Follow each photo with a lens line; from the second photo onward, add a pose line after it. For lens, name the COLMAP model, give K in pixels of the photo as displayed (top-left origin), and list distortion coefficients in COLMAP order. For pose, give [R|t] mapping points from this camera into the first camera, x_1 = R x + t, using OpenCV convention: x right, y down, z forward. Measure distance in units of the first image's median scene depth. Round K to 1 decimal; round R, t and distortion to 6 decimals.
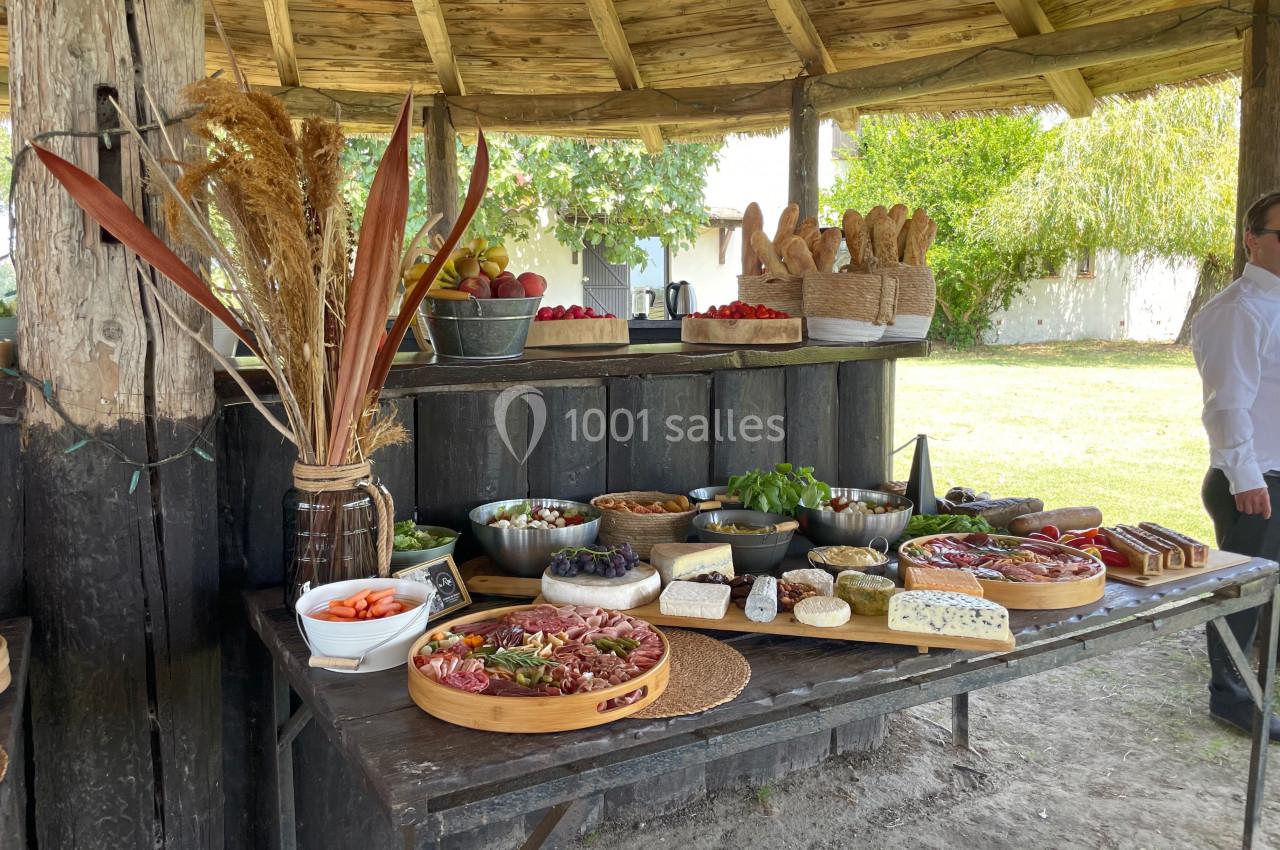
lens RADIAL K [[972.1, 0, 640.0], [0, 972.1, 425.0], [0, 0, 1]] dist [0.005463, -0.003494]
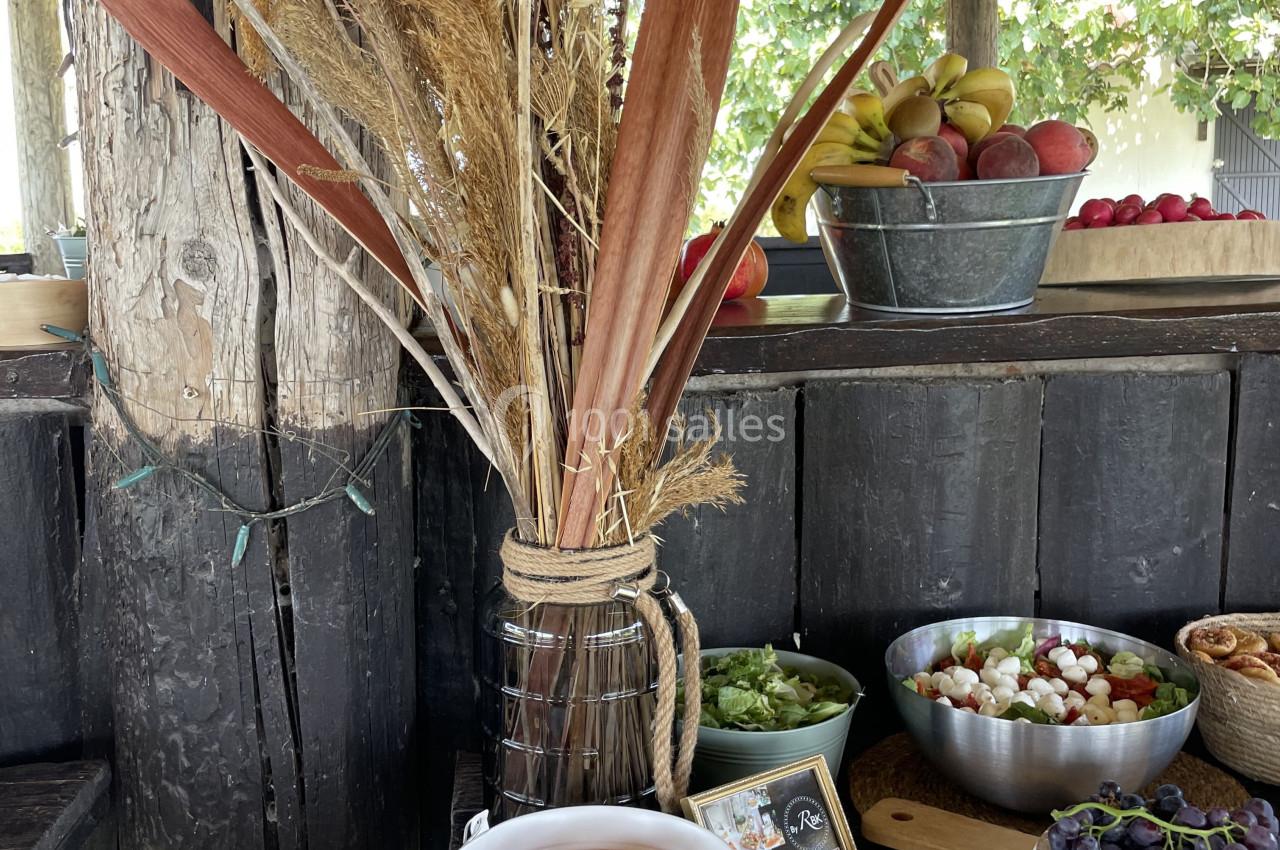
lens RADIAL K [[1308.0, 0, 639.9], [0, 1308.0, 412.3], [0, 0, 1]] dist [0.054385, 0.012776]
pose [[0.894685, 0.046411, -0.444280, -0.009587], [-0.033555, 0.998761, 0.036759, -0.046989], [0.445436, -0.017980, 0.895133, 0.449774]]
